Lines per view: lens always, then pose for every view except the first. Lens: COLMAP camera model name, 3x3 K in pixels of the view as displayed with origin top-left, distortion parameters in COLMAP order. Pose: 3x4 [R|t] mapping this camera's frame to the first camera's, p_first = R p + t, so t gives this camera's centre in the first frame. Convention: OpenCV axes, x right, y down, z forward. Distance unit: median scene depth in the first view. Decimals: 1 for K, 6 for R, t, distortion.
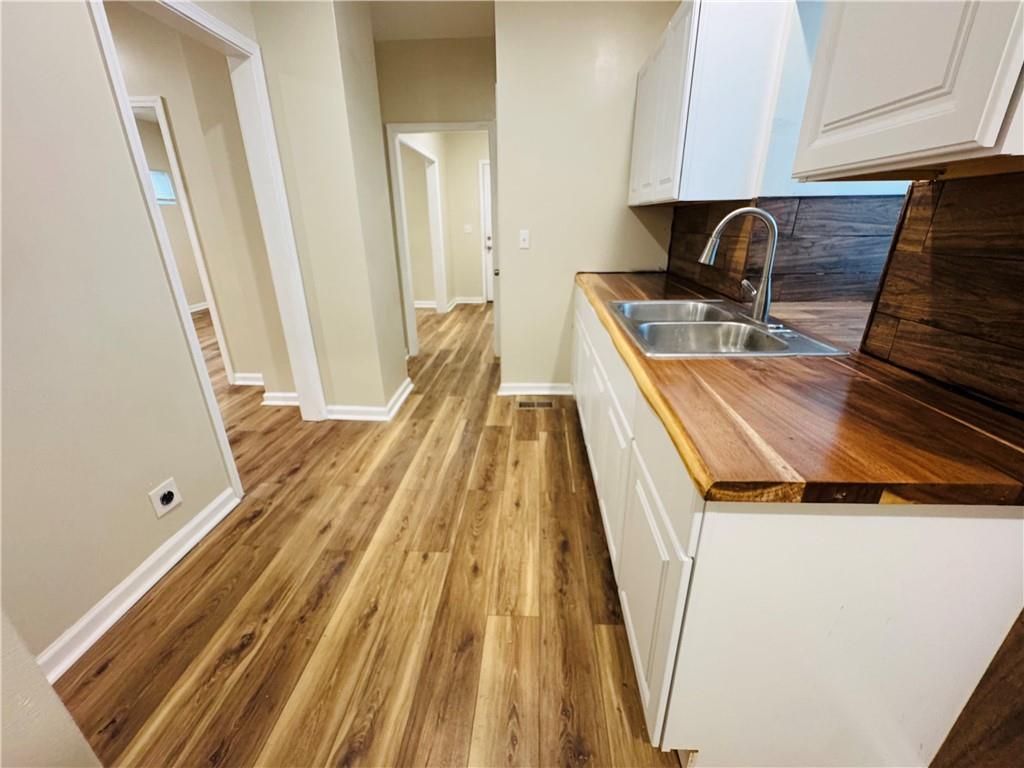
lens RADIAL K [[412.7, 0, 511.6], [0, 412.7, 380.2], [0, 0, 1]] dist [0.001004, 0.000696]
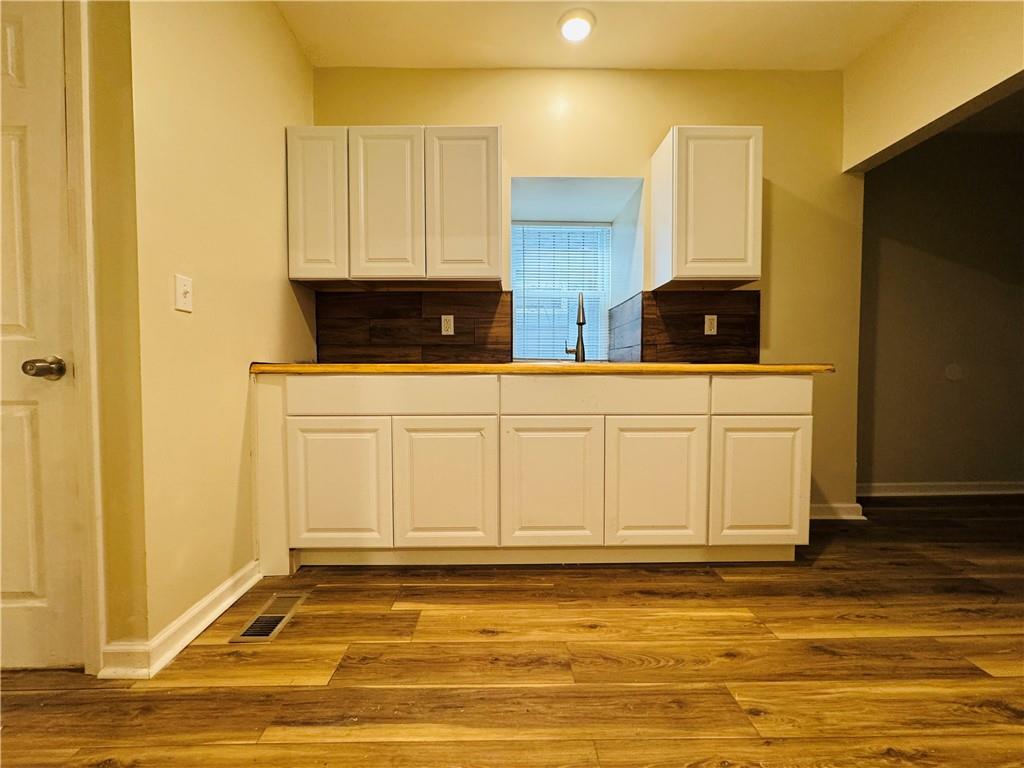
lens RADIAL K [[412.7, 0, 509.0], [0, 412.7, 384.1], [0, 0, 1]] dist [0.001004, 0.000696]
pose [[-0.071361, -0.020474, 0.997240, -0.808534], [0.363203, 0.930618, 0.045097, -0.211681], [-0.928973, 0.365419, -0.058973, 1.203897]]
